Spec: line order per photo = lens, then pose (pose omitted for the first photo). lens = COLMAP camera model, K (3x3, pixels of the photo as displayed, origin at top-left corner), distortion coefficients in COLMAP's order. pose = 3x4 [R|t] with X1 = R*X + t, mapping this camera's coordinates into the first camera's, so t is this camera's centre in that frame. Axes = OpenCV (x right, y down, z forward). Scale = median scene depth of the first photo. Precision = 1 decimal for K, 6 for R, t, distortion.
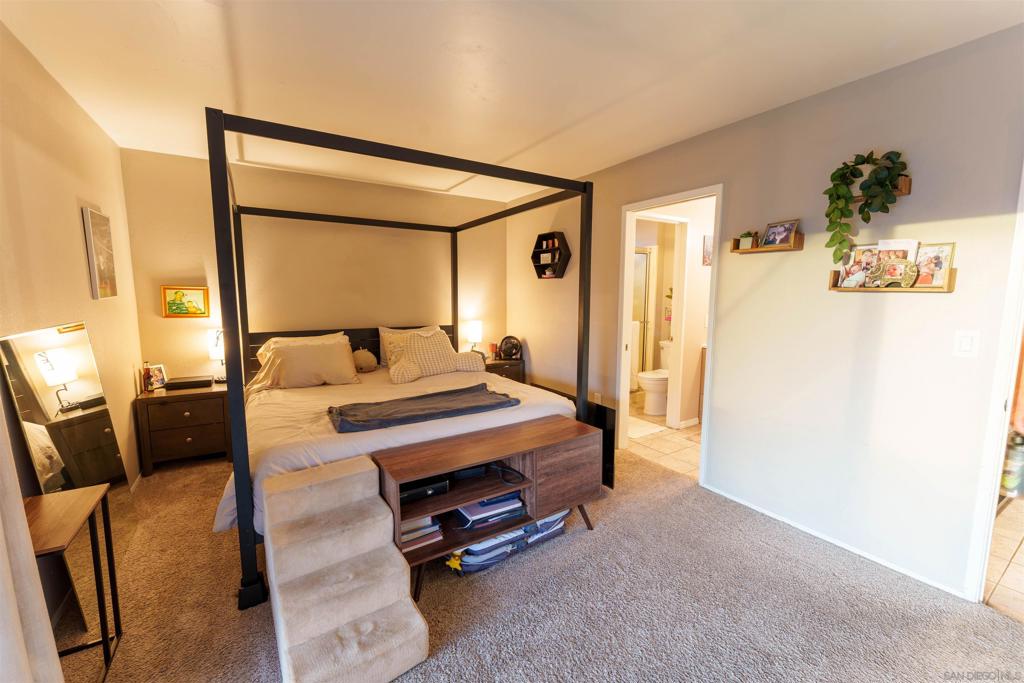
lens RADIAL K [[404.8, 0, 508.6], [0, 404.8, 340.4], [0, 0, 1]] dist [-0.003369, -0.000168]
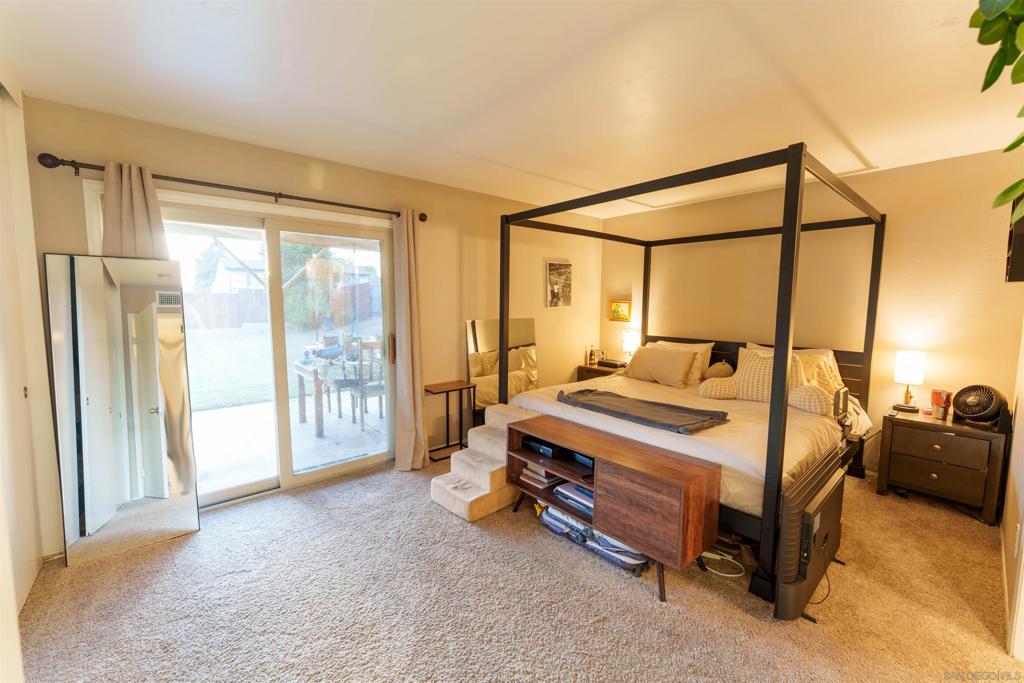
lens RADIAL K [[404.8, 0, 508.4], [0, 404.8, 337.9], [0, 0, 1]] dist [-0.003369, -0.000168]
pose [[0.148691, 0.085206, -0.985206, 0.969010], [-0.121239, 0.990336, 0.067352, -0.071423], [0.981423, 0.109431, 0.157585, 0.553764]]
